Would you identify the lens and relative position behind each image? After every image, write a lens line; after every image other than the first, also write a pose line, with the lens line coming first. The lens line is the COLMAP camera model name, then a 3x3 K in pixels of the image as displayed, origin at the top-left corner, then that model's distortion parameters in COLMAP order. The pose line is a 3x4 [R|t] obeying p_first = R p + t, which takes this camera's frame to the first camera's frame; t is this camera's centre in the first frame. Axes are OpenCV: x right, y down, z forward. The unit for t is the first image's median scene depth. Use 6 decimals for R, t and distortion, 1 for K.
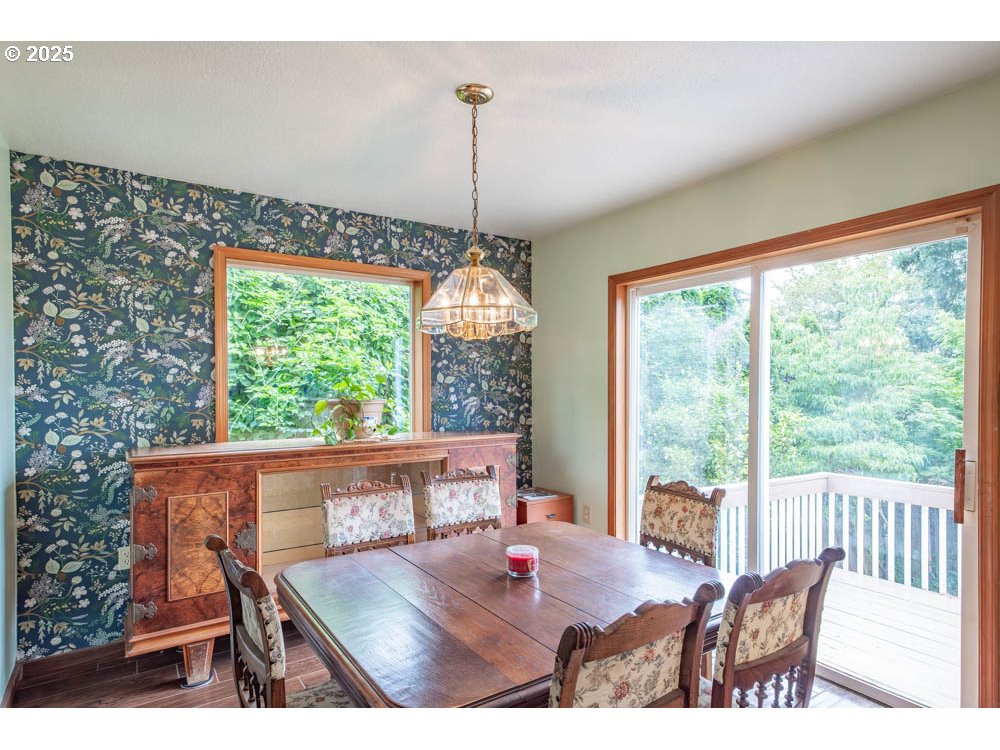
lens RADIAL K [[567.9, 0, 501.7], [0, 567.9, 391.8], [0, 0, 1]] dist [0.034426, 0.000252]
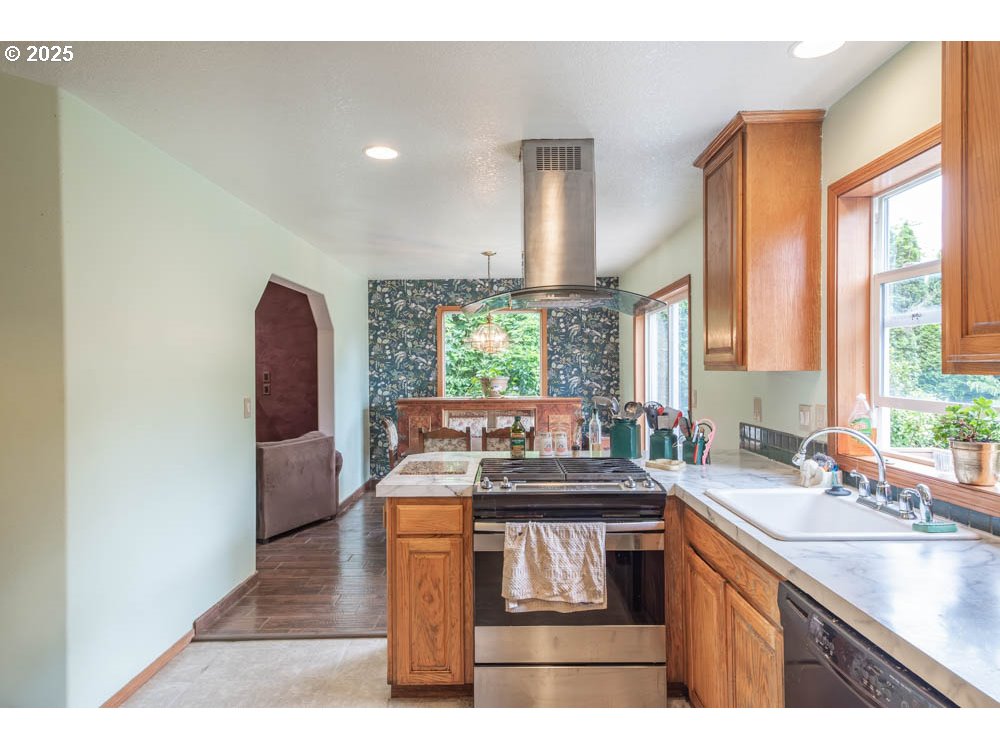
lens RADIAL K [[602.9, 0, 505.3], [0, 602.9, 370.9], [0, 0, 1]] dist [0.004183, 0.000688]
pose [[0.830982, -0.000344, -0.556299, 0.986007], [-0.000133, 1.000000, -0.000816, -0.007871], [0.556299, 0.000752, 0.830982, -0.755685]]
